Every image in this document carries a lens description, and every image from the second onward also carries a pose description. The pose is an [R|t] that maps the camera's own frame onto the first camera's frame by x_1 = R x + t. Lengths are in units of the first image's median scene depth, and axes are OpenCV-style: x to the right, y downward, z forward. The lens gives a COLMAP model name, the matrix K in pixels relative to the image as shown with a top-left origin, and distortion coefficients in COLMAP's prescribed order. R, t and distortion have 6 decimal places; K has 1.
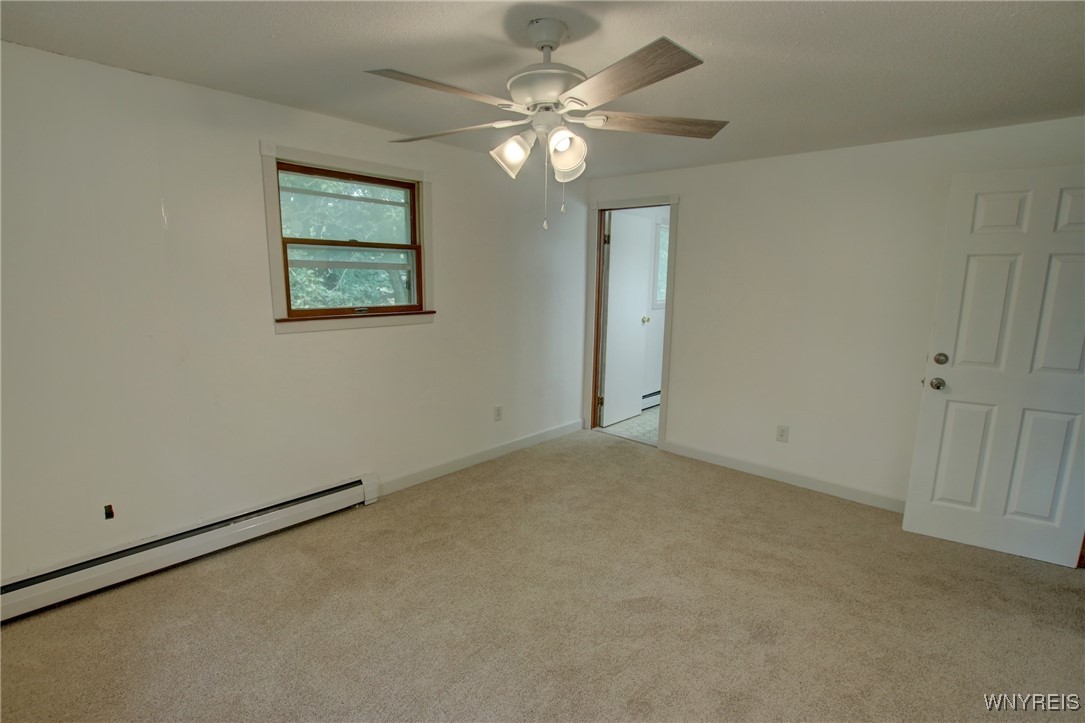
lens RADIAL K [[504.3, 0, 535.0], [0, 504.3, 367.9], [0, 0, 1]] dist [-0.037758, 0.008539]
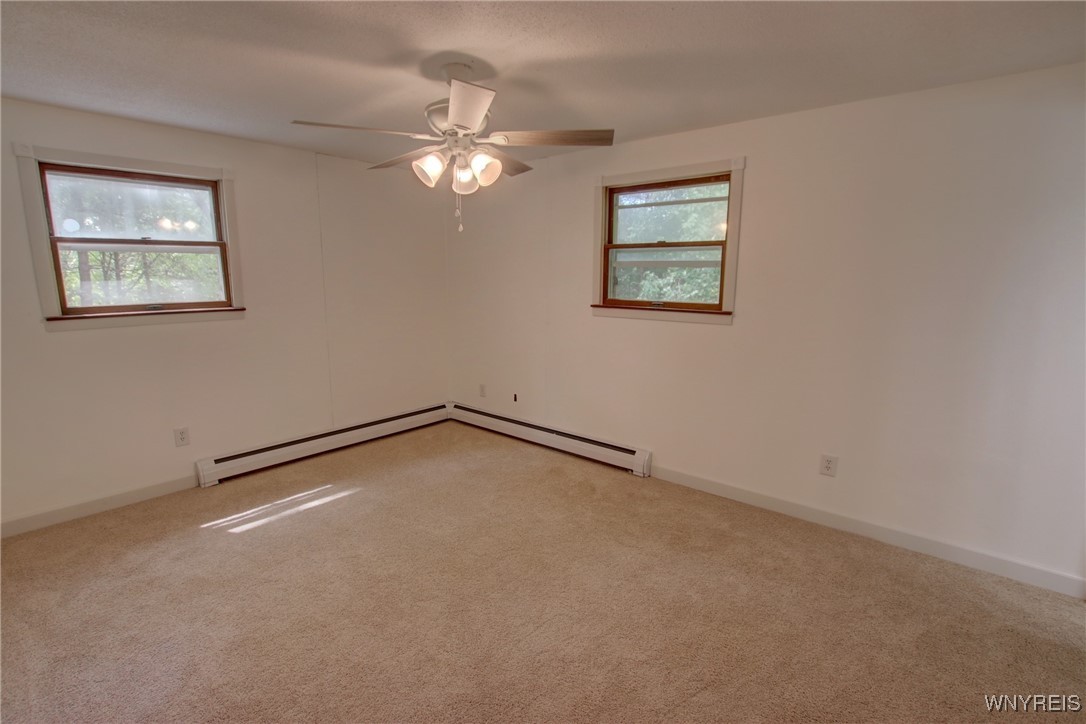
lens RADIAL K [[504.8, 0, 535.5], [0, 504.8, 368.4], [0, 0, 1]] dist [-0.037758, 0.008539]
pose [[0.050591, 0.186913, -0.981073, 0.742623], [-0.173229, 0.969083, 0.175696, -0.124338], [0.983581, 0.161062, 0.081405, 0.655437]]
